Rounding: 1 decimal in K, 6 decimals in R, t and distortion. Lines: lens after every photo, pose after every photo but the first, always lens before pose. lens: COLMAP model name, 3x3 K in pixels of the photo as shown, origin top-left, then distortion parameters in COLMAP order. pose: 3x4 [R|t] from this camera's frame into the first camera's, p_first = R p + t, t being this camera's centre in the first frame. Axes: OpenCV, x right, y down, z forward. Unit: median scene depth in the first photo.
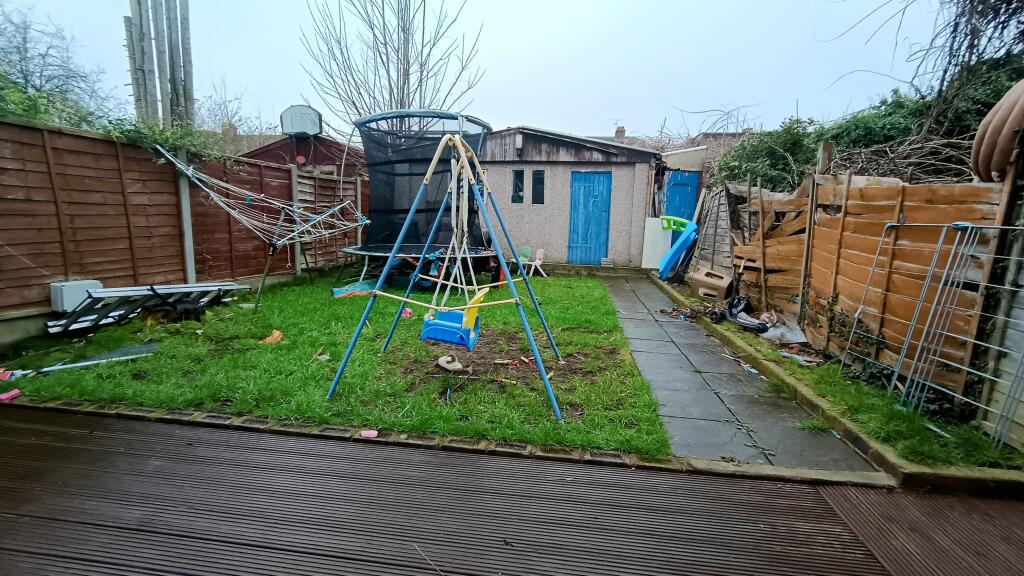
lens RADIAL K [[464.7, 0, 512.0], [0, 464.7, 288.0], [0, 0, 1]] dist [-0.000321, 0.000717]
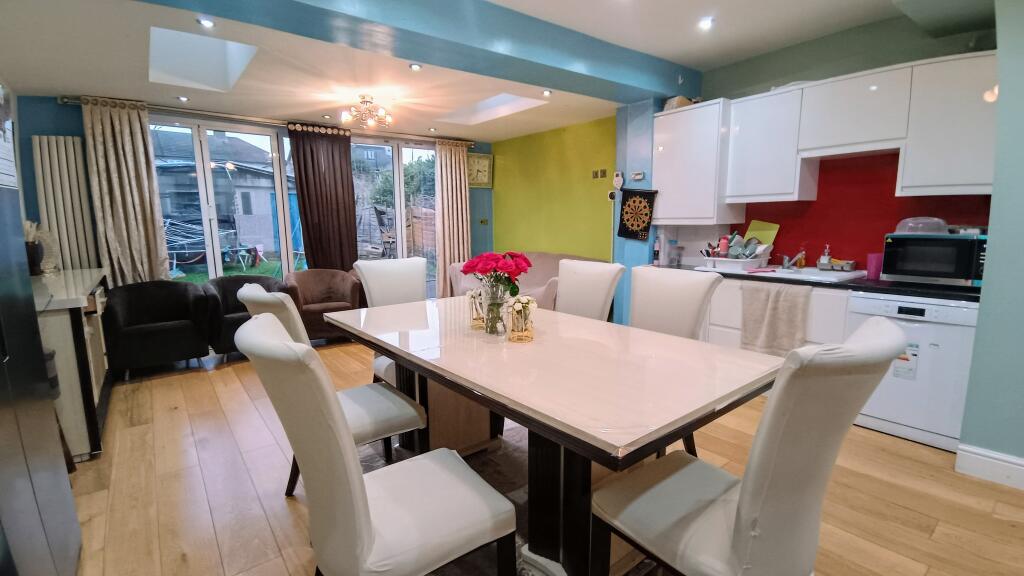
lens RADIAL K [[464.7, 0, 512.0], [0, 464.7, 288.0], [0, 0, 1]] dist [-0.000321, 0.000717]
pose [[0.693873, -0.140185, 0.706321, -0.635400], [0.134838, 0.988812, 0.063790, 0.098780], [-0.707361, 0.050977, 0.705012, -0.901052]]
